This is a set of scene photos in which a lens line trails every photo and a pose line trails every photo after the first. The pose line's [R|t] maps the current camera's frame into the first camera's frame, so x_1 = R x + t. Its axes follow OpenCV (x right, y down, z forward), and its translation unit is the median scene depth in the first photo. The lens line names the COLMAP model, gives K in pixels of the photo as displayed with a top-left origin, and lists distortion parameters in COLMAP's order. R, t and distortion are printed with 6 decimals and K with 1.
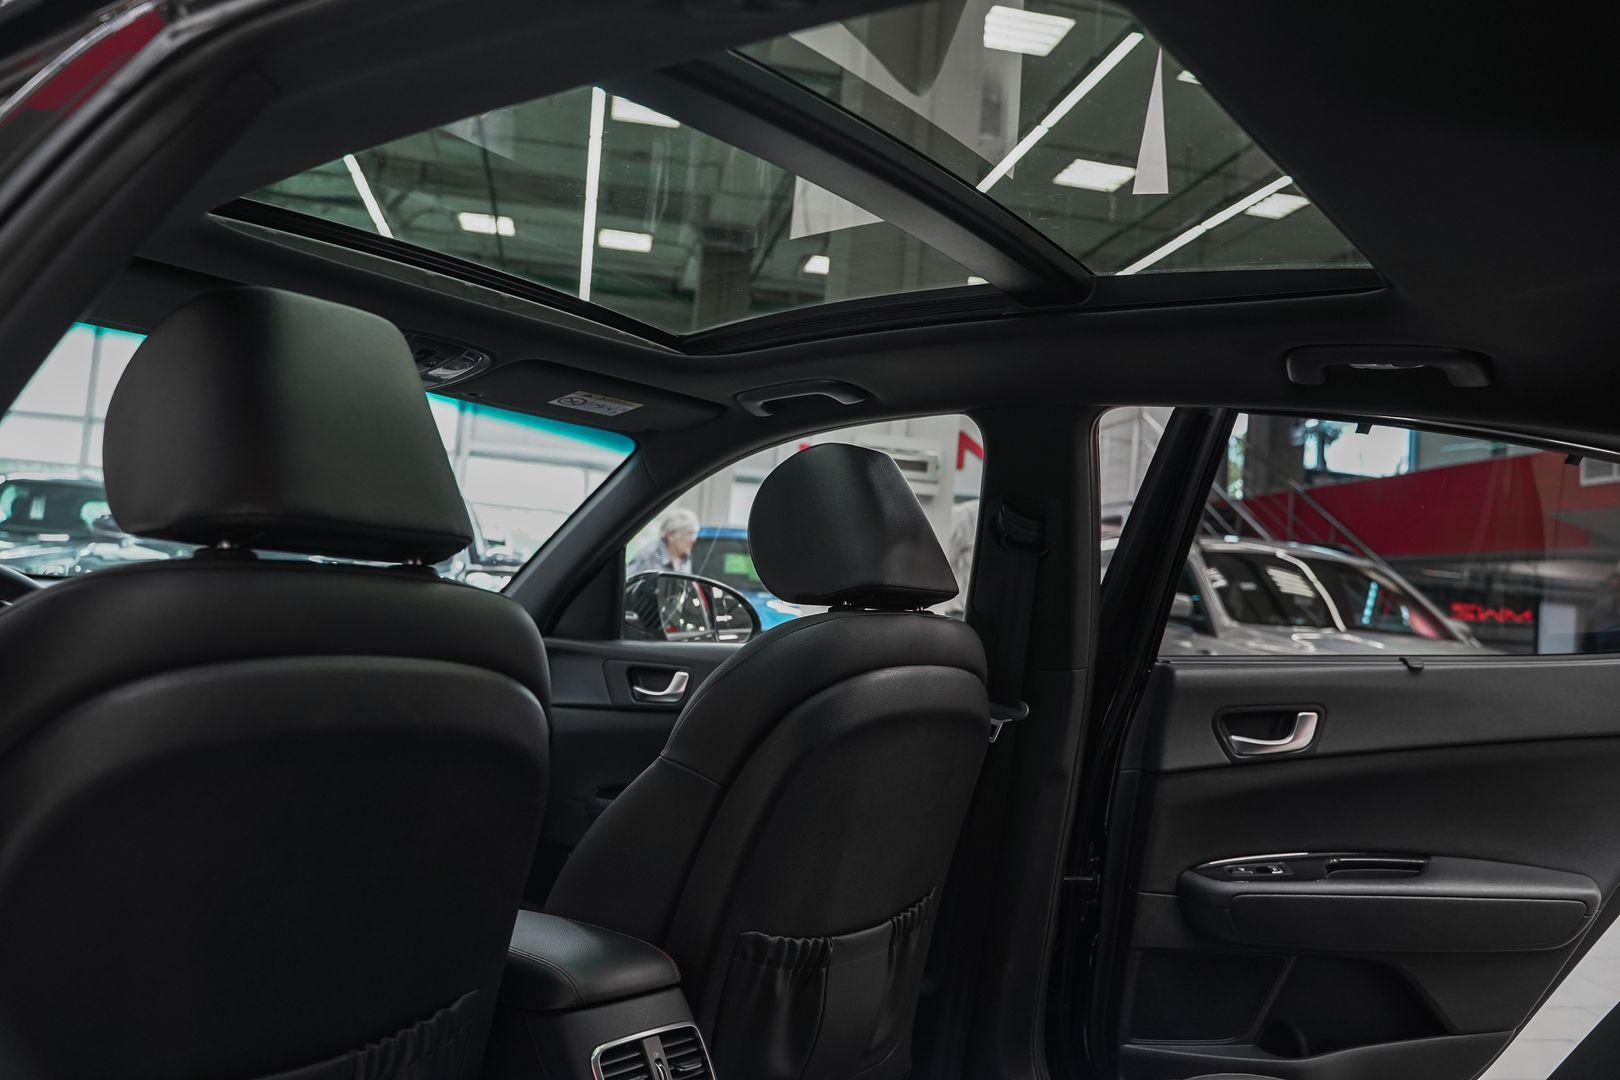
lens RADIAL K [[1307.0, 0, 814.4], [0, 1307.0, 547.4], [0, 0, 1]] dist [-0.122915, 0.121915]
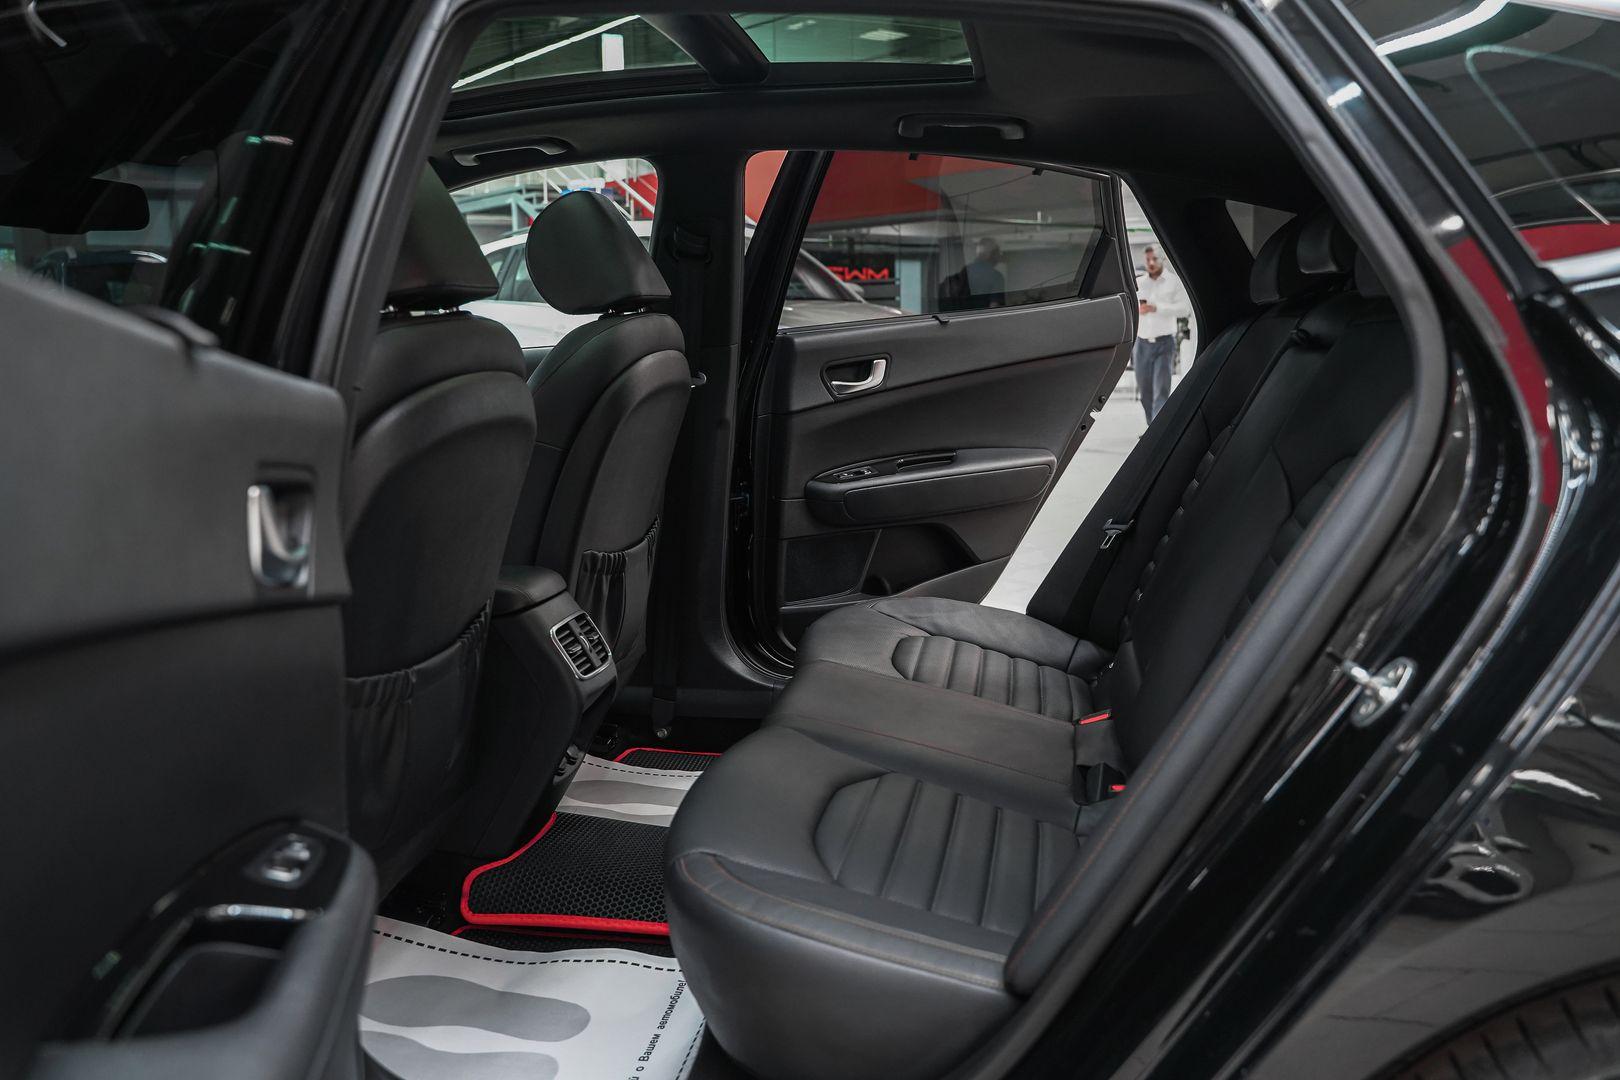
lens RADIAL K [[1307.0, 0, 814.4], [0, 1307.0, 547.4], [0, 0, 1]] dist [-0.122915, 0.121915]
pose [[0.891725, -0.167319, 0.420512, -0.324067], [0.063952, 0.966412, 0.248914, -0.034780], [-0.448036, -0.195070, 0.872474, -0.269659]]
